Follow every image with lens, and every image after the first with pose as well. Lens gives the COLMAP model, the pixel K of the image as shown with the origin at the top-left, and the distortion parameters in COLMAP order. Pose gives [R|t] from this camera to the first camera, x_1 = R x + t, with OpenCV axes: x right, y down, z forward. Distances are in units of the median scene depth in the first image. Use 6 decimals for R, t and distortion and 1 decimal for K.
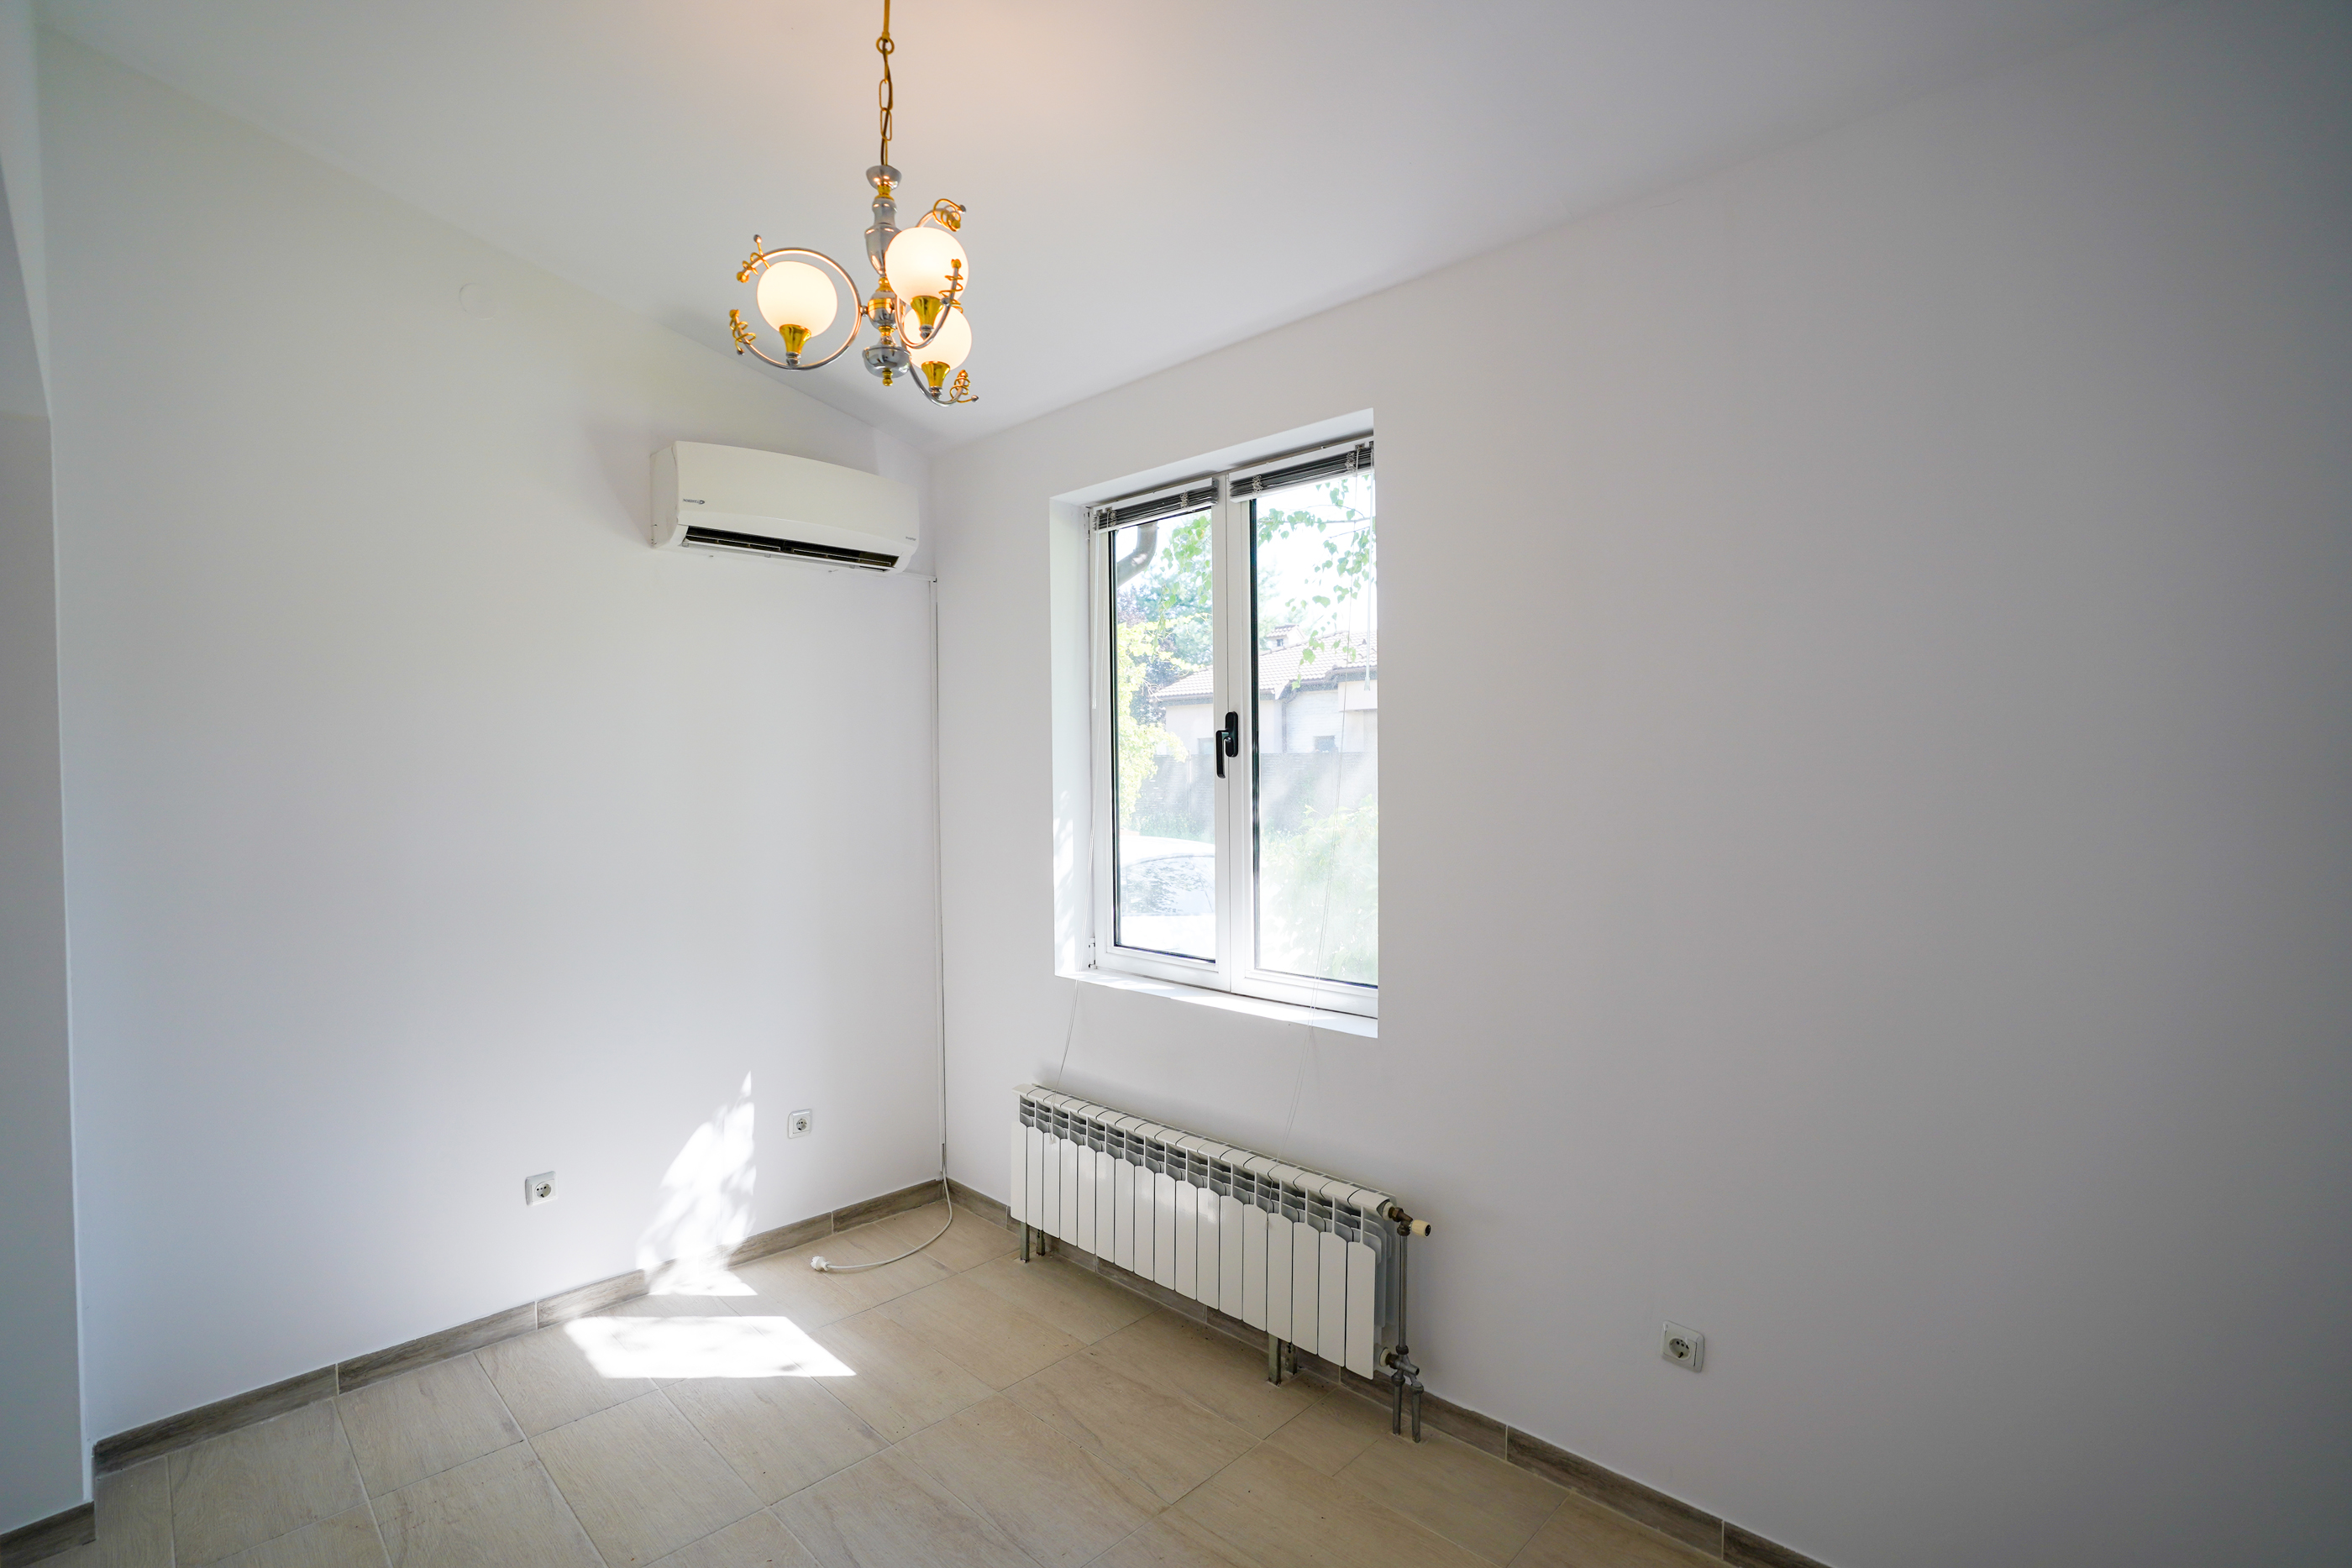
lens RADIAL K [[1080.2, 0, 1173.0], [0, 1080.2, 789.5], [0, 0, 1]] dist [-0.058669, 0.017563]
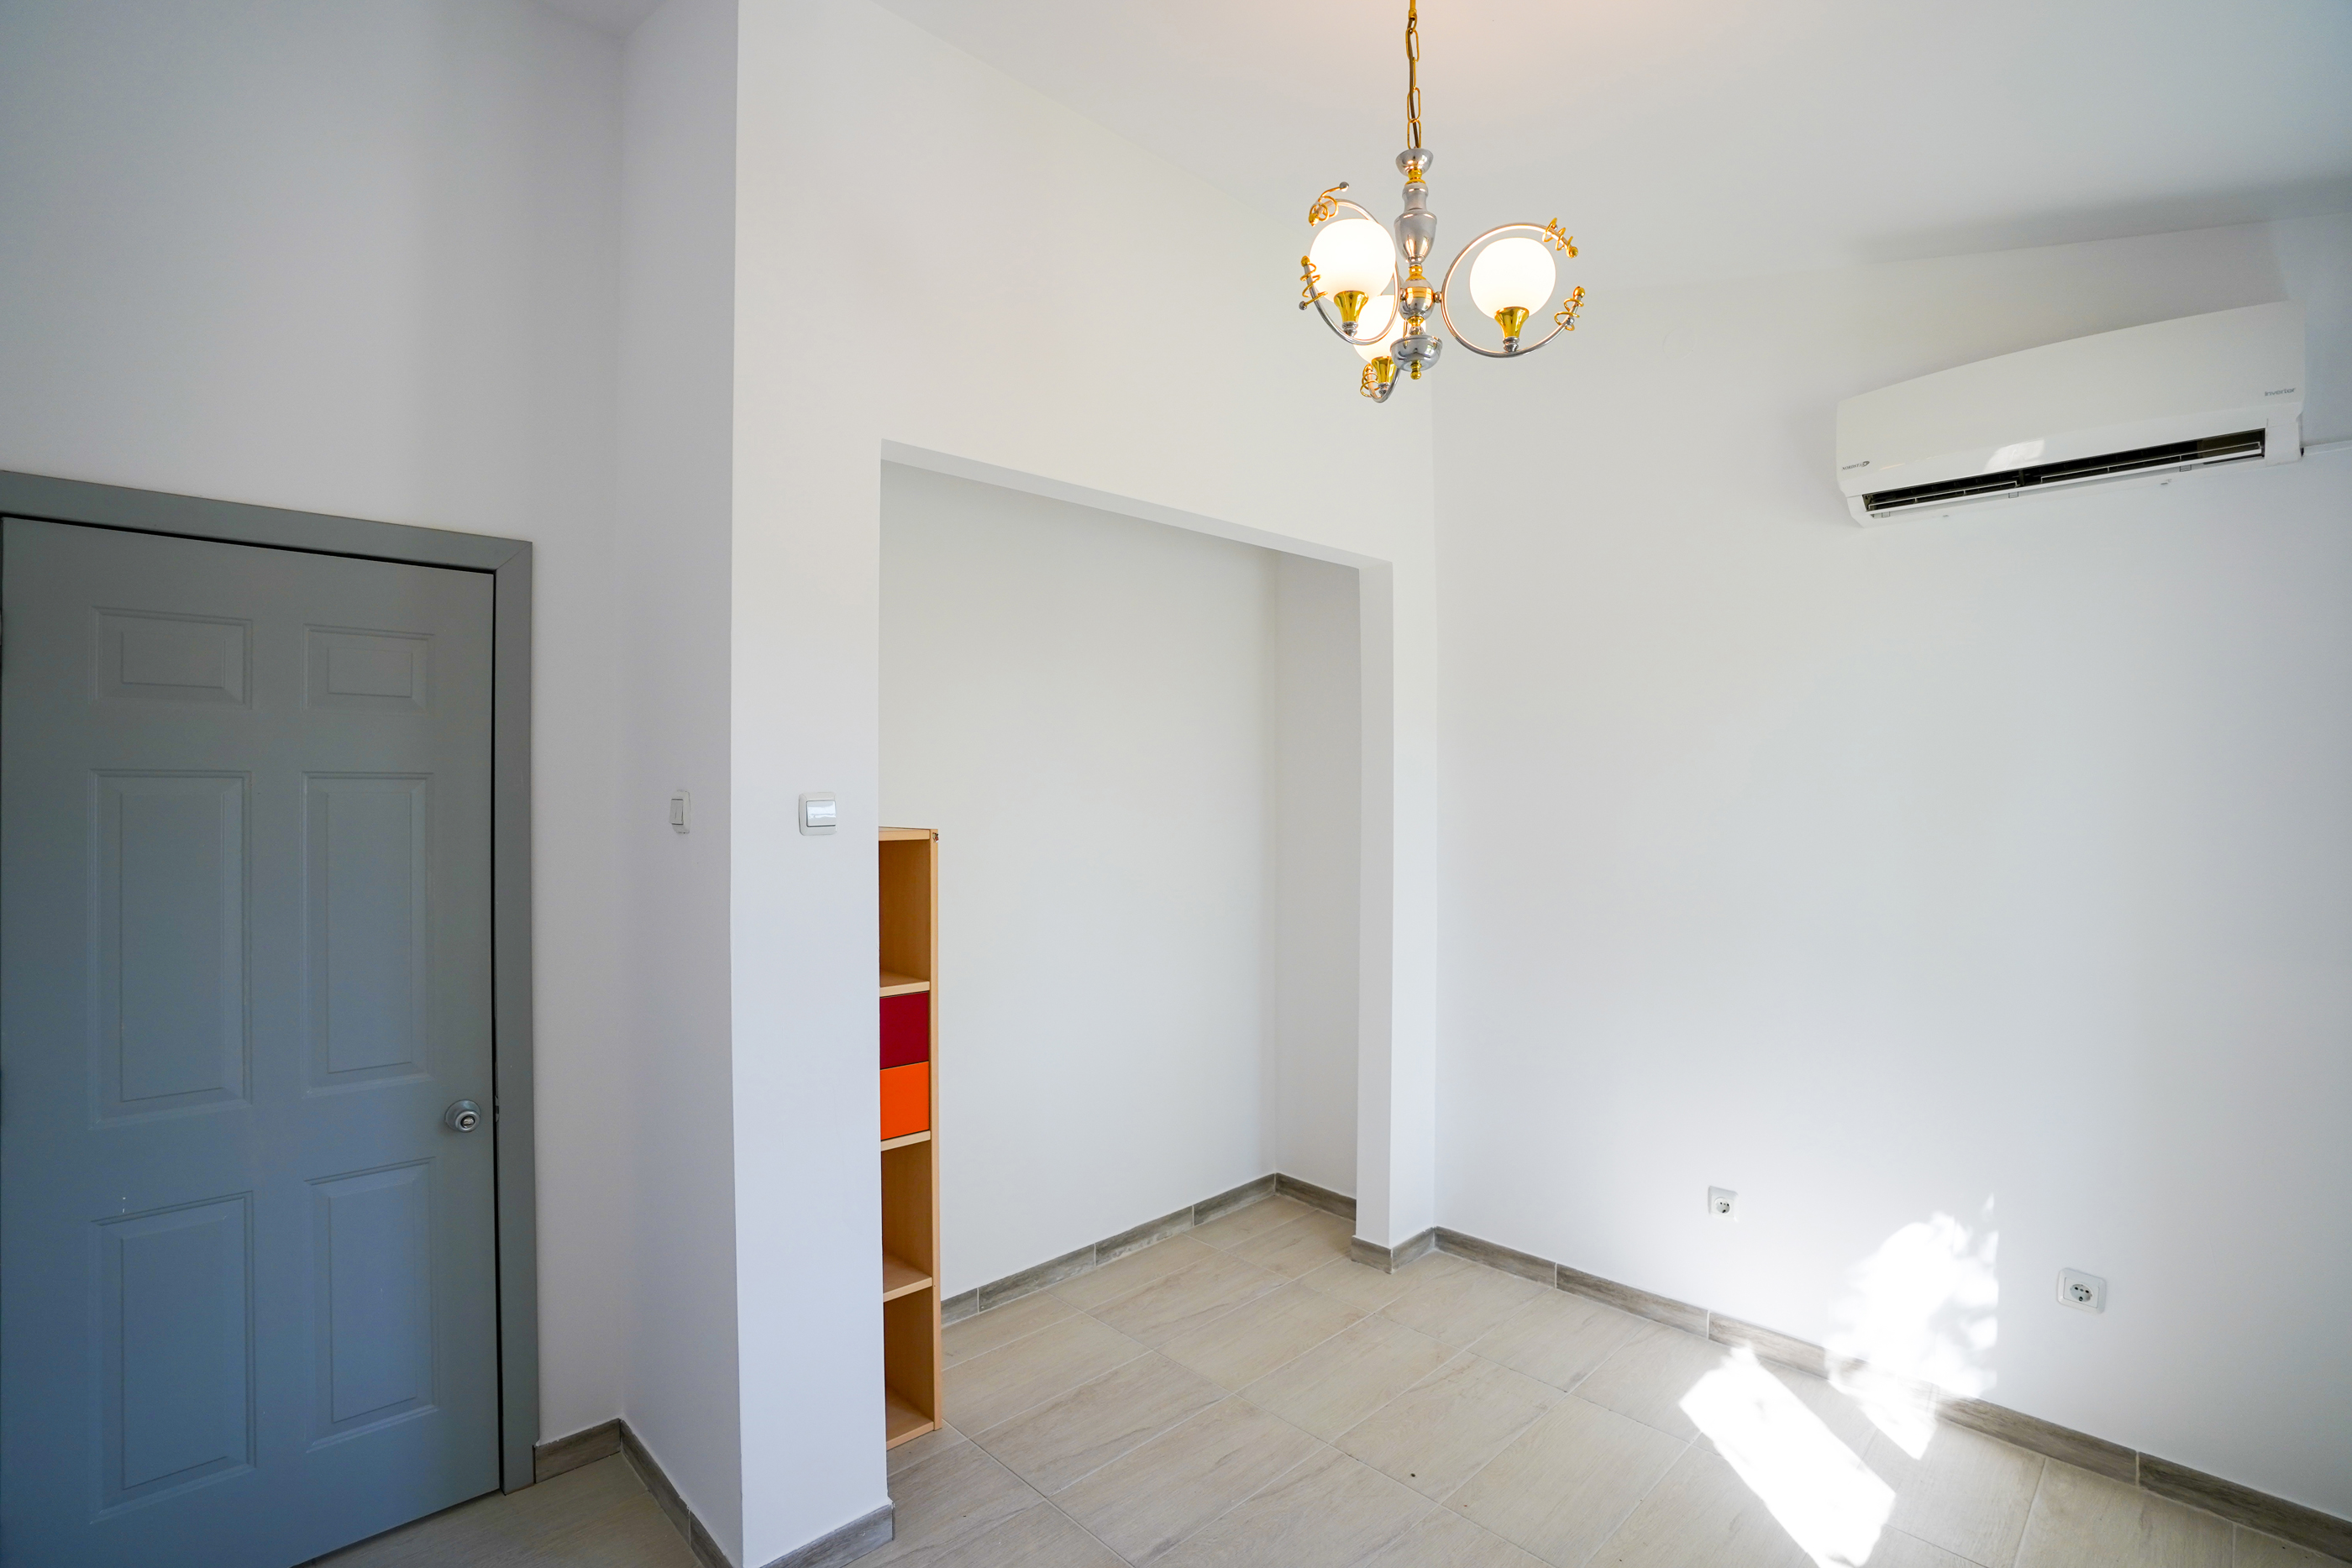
lens RADIAL K [[1080.2, 0, 1177.4], [0, 1080.2, 778.4], [0, 0, 1]] dist [-0.058669, 0.017563]
pose [[-0.034707, -0.006978, -0.999373, 0.395743], [-0.025358, 0.999660, -0.006100, -0.002532], [0.999076, 0.025131, -0.034872, 0.483161]]
